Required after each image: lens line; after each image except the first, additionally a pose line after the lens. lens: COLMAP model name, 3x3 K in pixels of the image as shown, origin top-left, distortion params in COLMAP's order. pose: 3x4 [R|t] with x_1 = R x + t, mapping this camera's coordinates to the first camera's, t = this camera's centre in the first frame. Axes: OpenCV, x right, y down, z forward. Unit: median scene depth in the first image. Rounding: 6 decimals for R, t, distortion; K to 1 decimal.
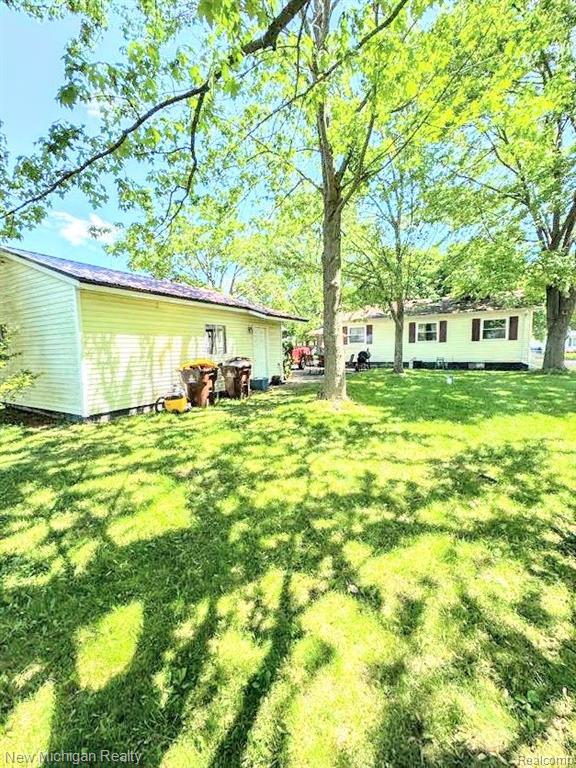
lens RADIAL K [[313.1, 0, 291.1], [0, 313.1, 384.4], [0, 0, 1]] dist [0.014527, 0.000142]
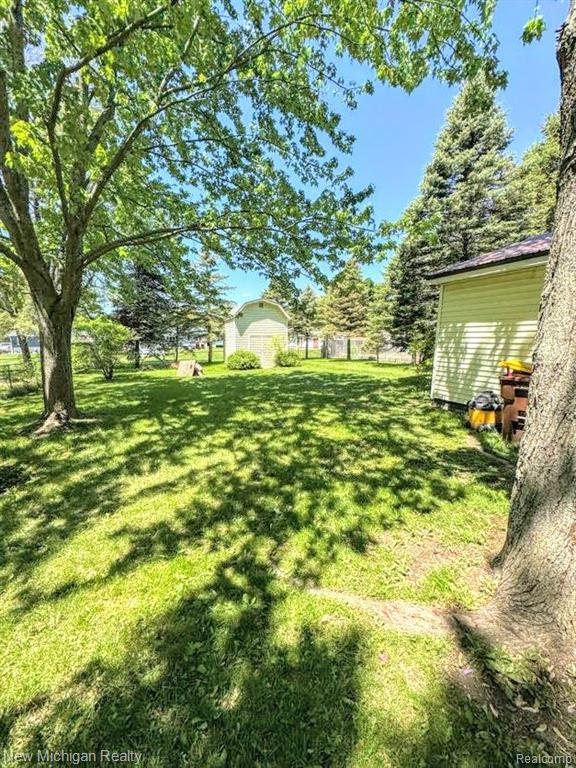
lens RADIAL K [[313.1, 0, 291.1], [0, 313.1, 384.4], [0, 0, 1]] dist [0.014527, 0.000142]
pose [[-0.621422, 0.141862, -0.770526, 0.531596], [-0.070912, 0.969250, 0.235639, -0.175348], [0.780261, 0.201071, -0.592253, 1.257294]]
